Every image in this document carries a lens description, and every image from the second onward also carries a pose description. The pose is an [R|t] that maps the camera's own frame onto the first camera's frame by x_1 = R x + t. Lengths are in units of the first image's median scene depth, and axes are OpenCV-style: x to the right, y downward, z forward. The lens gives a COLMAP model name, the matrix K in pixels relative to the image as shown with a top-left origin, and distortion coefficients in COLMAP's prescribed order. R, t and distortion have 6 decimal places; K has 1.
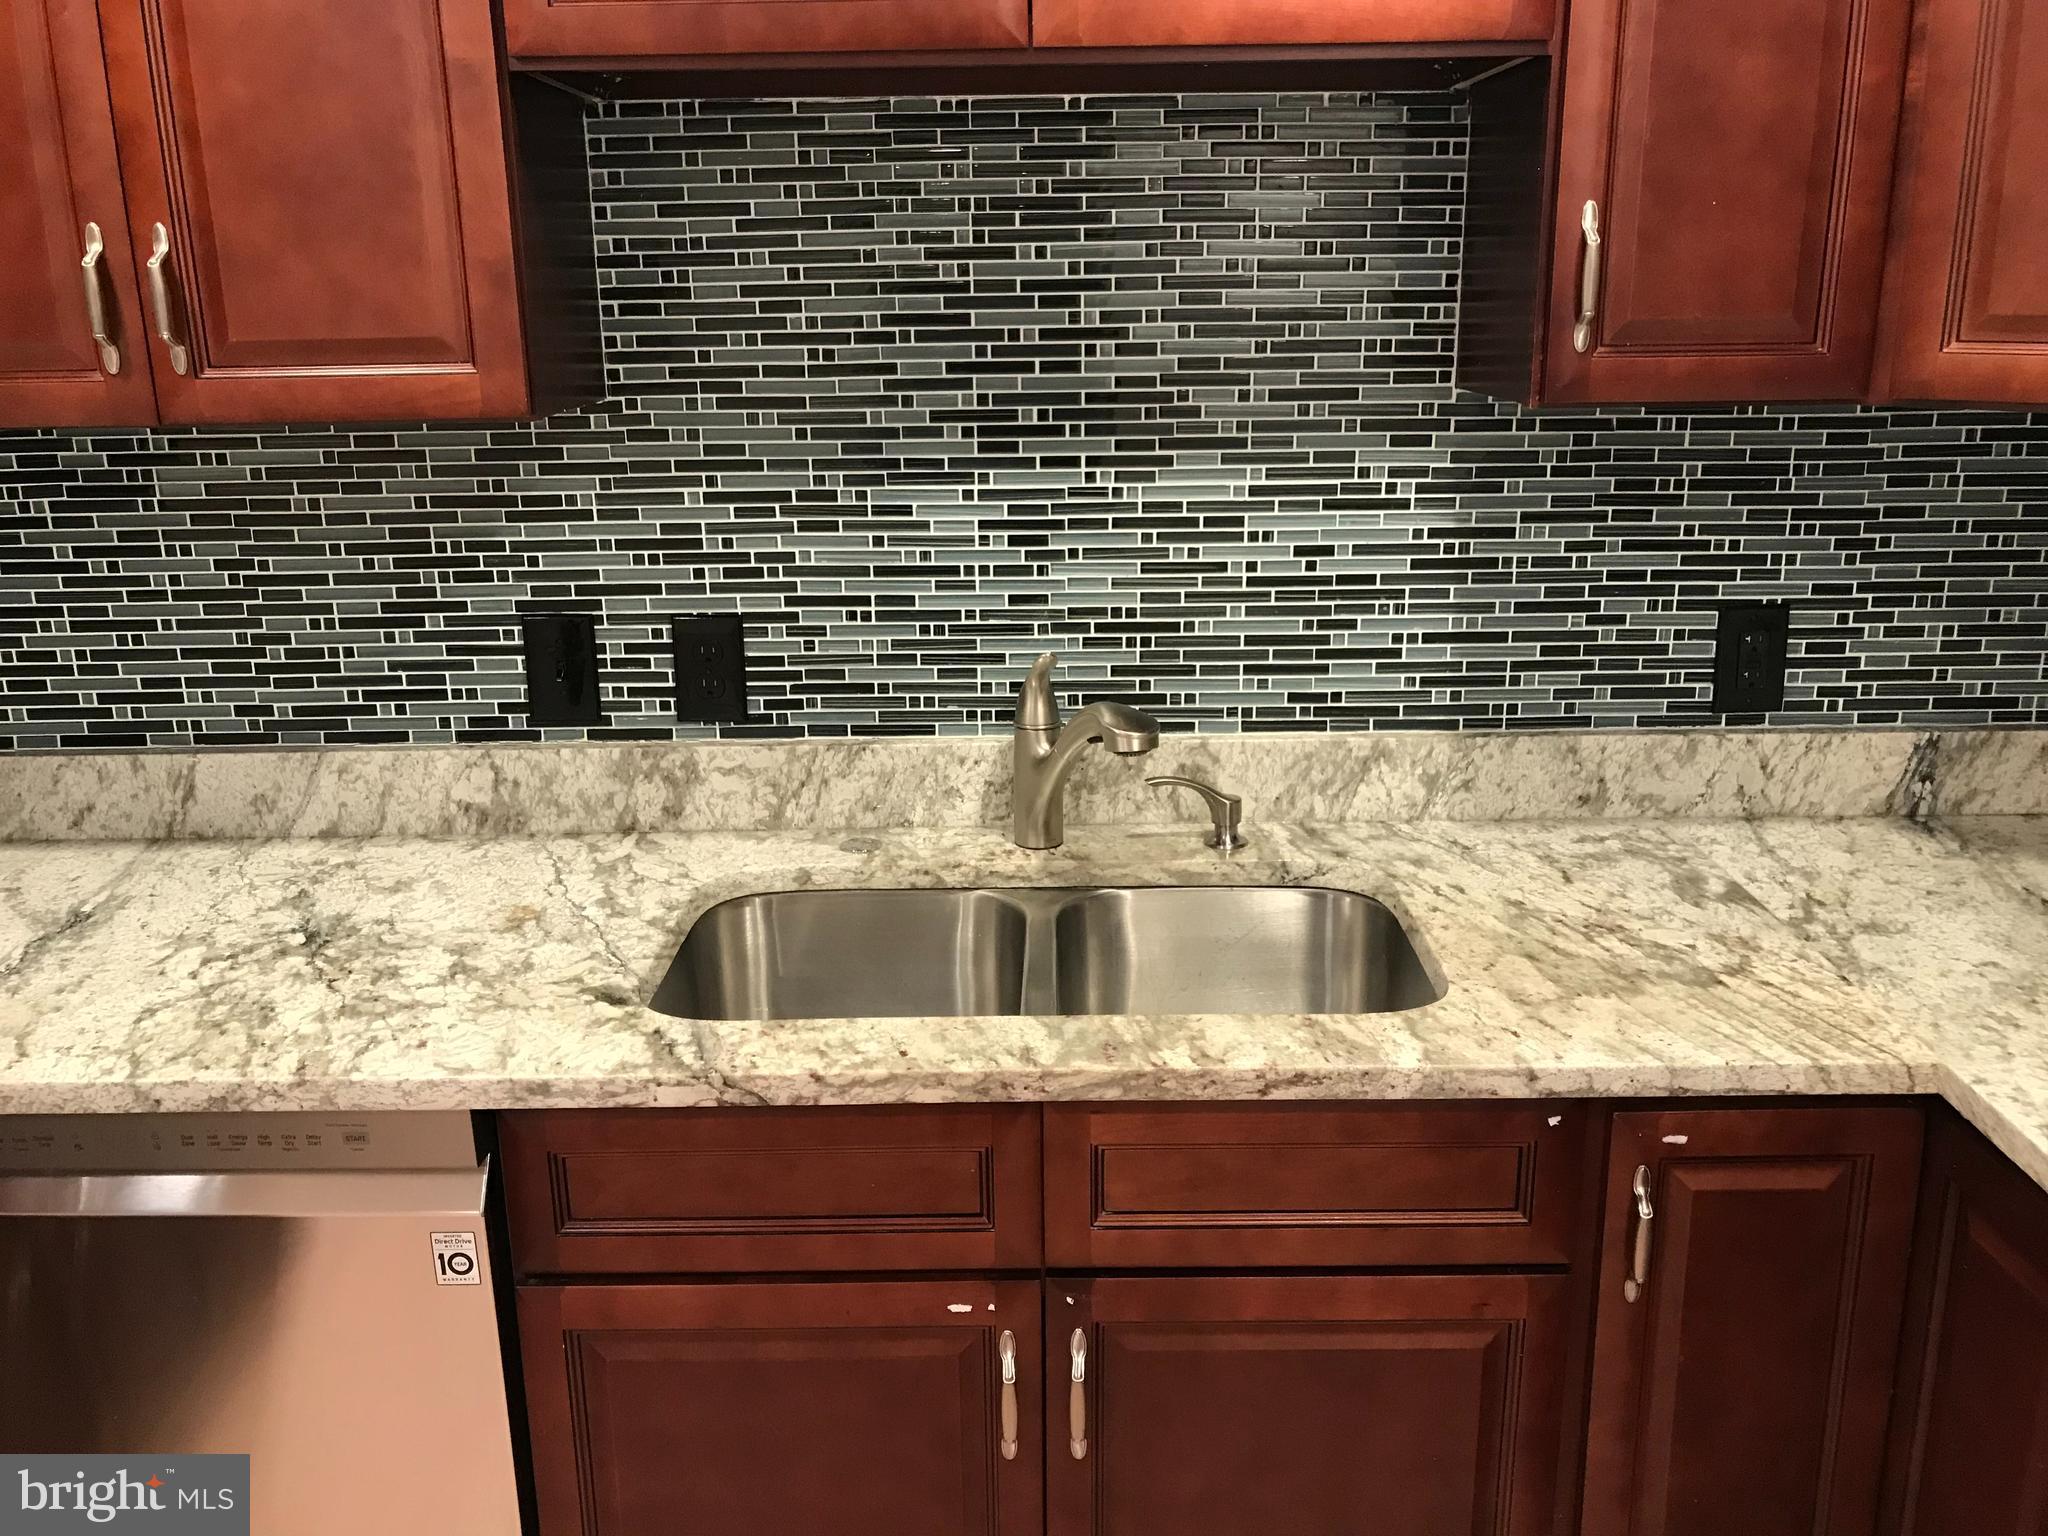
lens RADIAL K [[1712.8, 0, 1012.1], [0, 1712.8, 760.8], [0, 0, 1]] dist [0.034919, -0.042202]
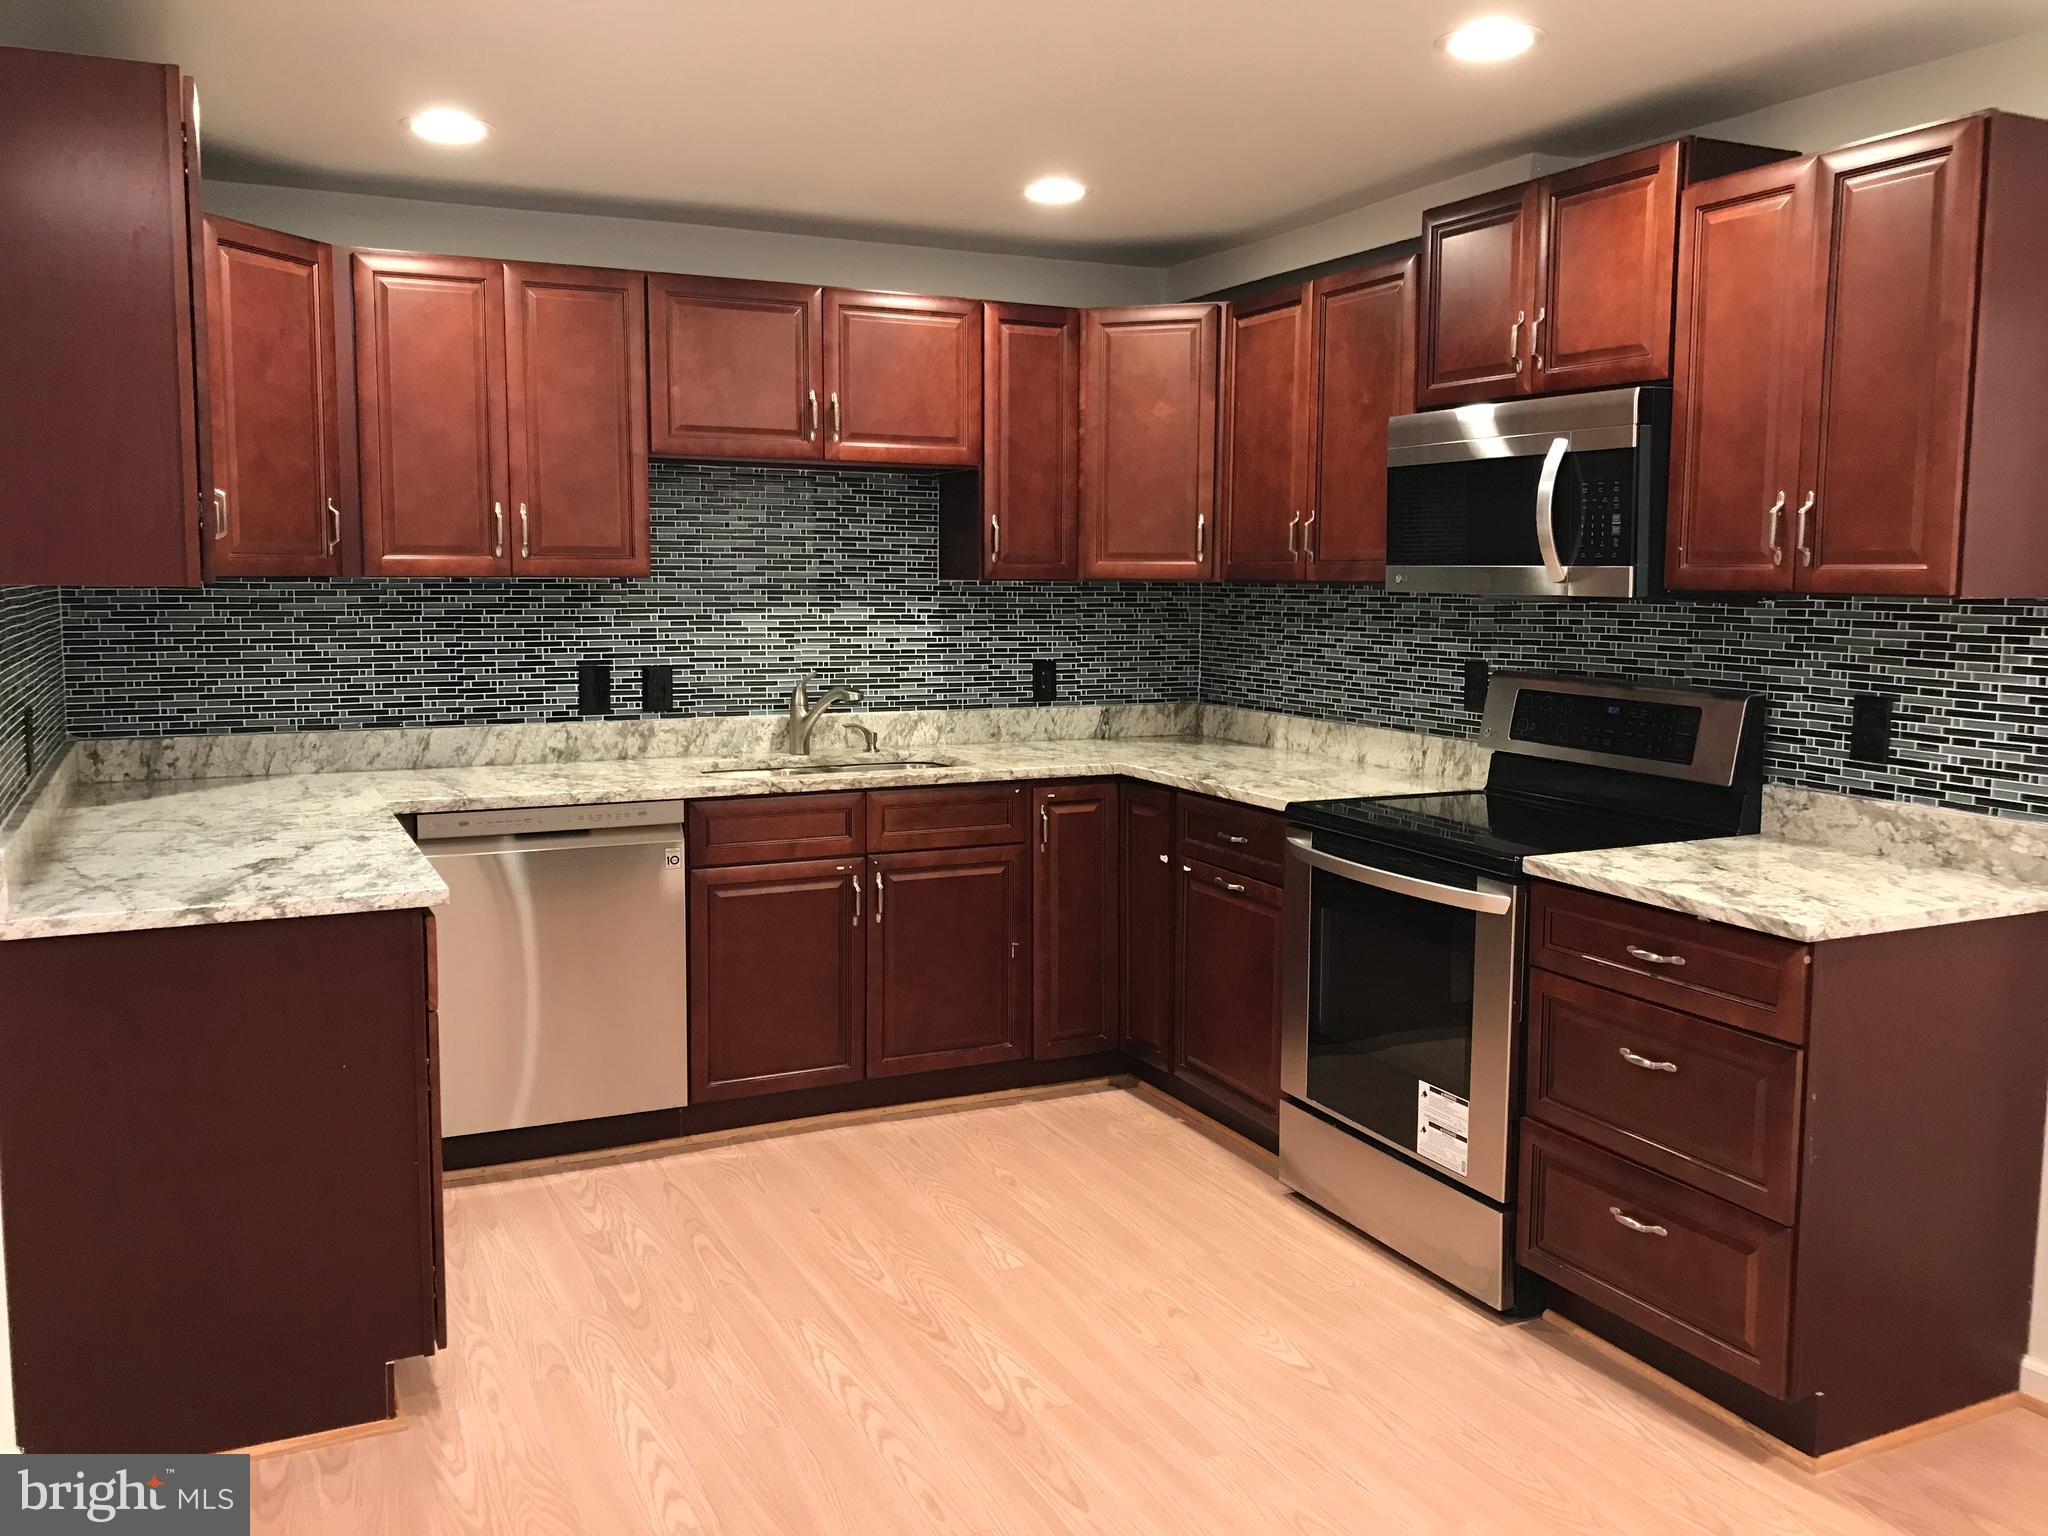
lens RADIAL K [[1712.8, 0, 1020.2], [0, 1712.8, 758.4], [0, 0, 1]] dist [0.034919, -0.042202]
pose [[0.898833, -0.025602, 0.437543, -0.784796], [0.099049, 0.984332, -0.145879, 0.448979], [-0.426953, 0.174459, 0.887285, -1.346872]]
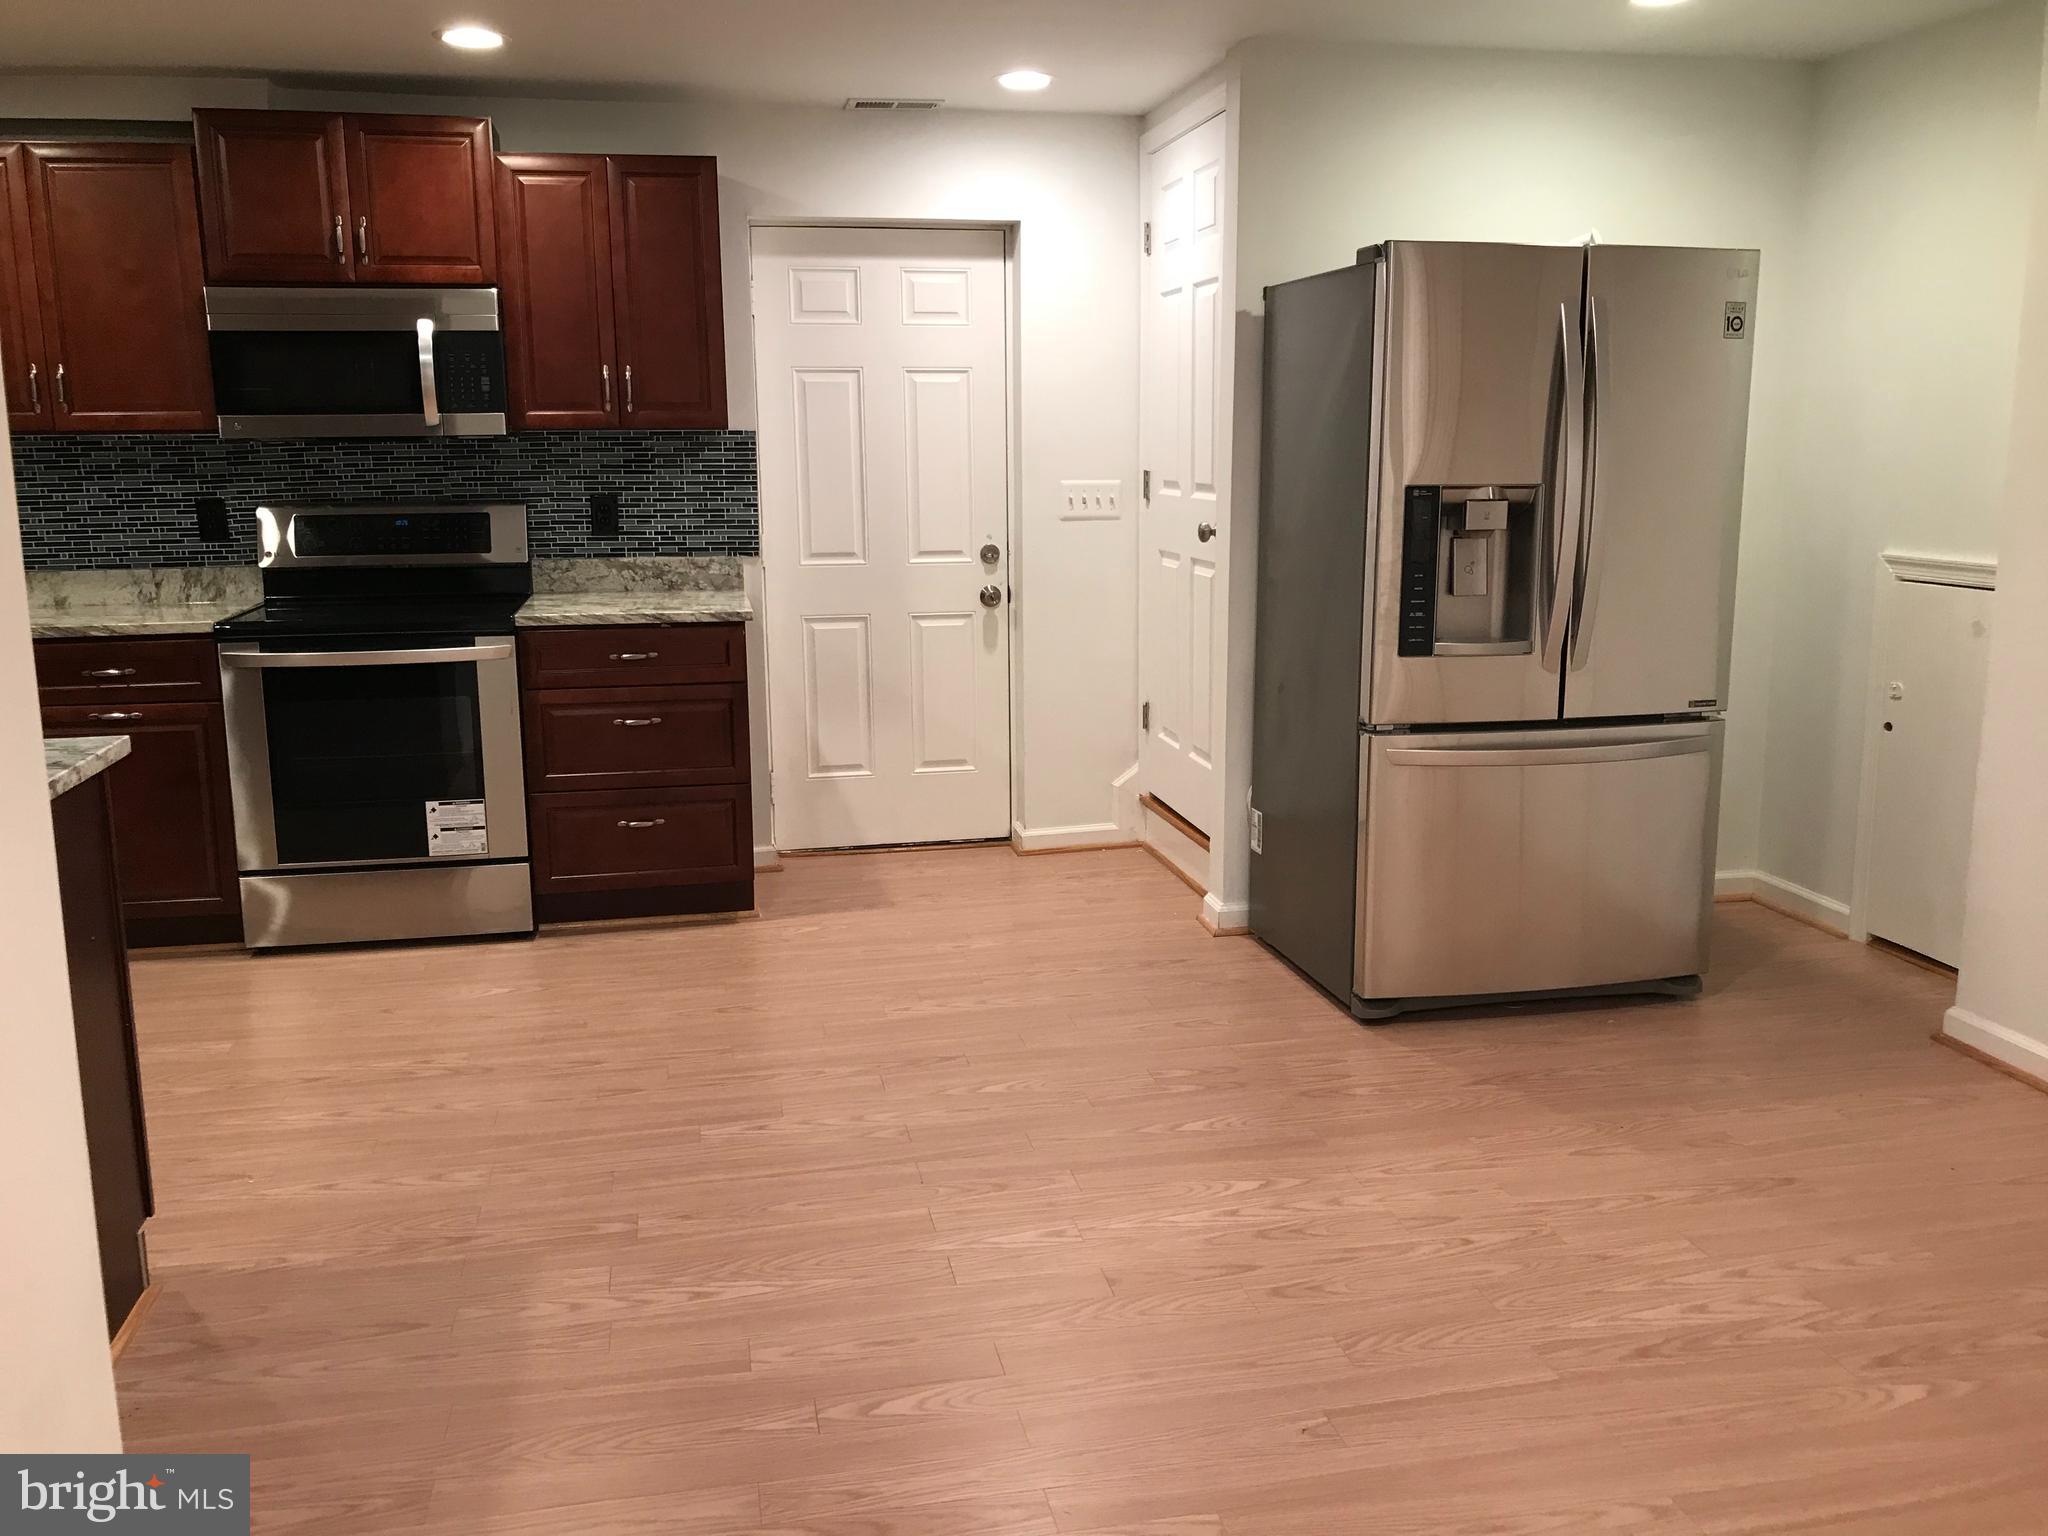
lens RADIAL K [[1712.8, 0, 1011.9], [0, 1712.8, 766.6], [0, 0, 1]] dist [0.034919, -0.042202]
pose [[-0.205019, -0.163609, 0.964987, -2.908816], [0.285589, 0.933026, 0.218866, 0.085520], [-0.936166, 0.320461, -0.144563, 0.303635]]
